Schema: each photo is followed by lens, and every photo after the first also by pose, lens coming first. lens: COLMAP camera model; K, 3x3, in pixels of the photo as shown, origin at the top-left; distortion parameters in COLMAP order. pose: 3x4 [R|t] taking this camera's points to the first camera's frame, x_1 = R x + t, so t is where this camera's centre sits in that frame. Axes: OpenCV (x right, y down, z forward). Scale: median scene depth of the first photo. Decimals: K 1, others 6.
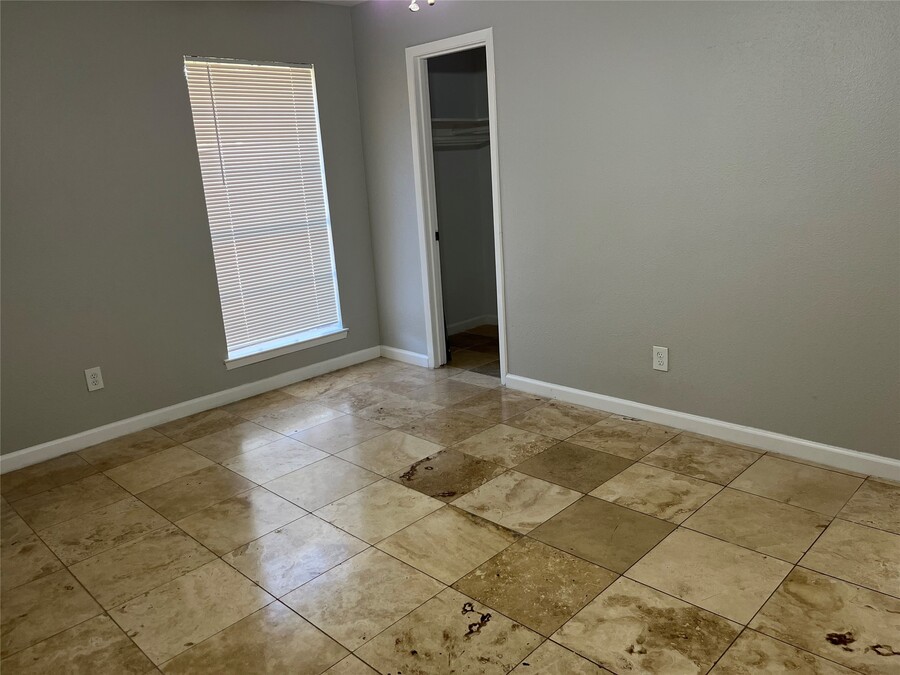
lens RADIAL K [[686.4, 0, 447.8], [0, 686.4, 337.7], [0, 0, 1]] dist [0.067805, -0.086502]
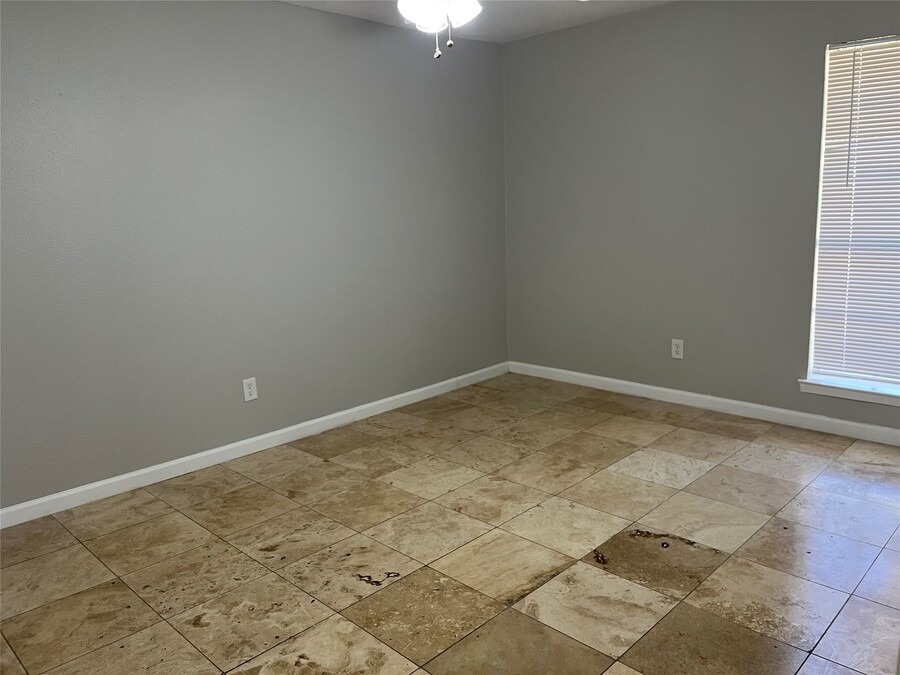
lens RADIAL K [[686.4, 0, 450.0], [0, 686.4, 337.8], [0, 0, 1]] dist [0.067805, -0.086502]
pose [[0.005470, 0.263458, -0.964655, 0.739138], [-0.210031, 0.943455, 0.256477, -0.214406], [0.977679, 0.201205, 0.060495, 0.667827]]
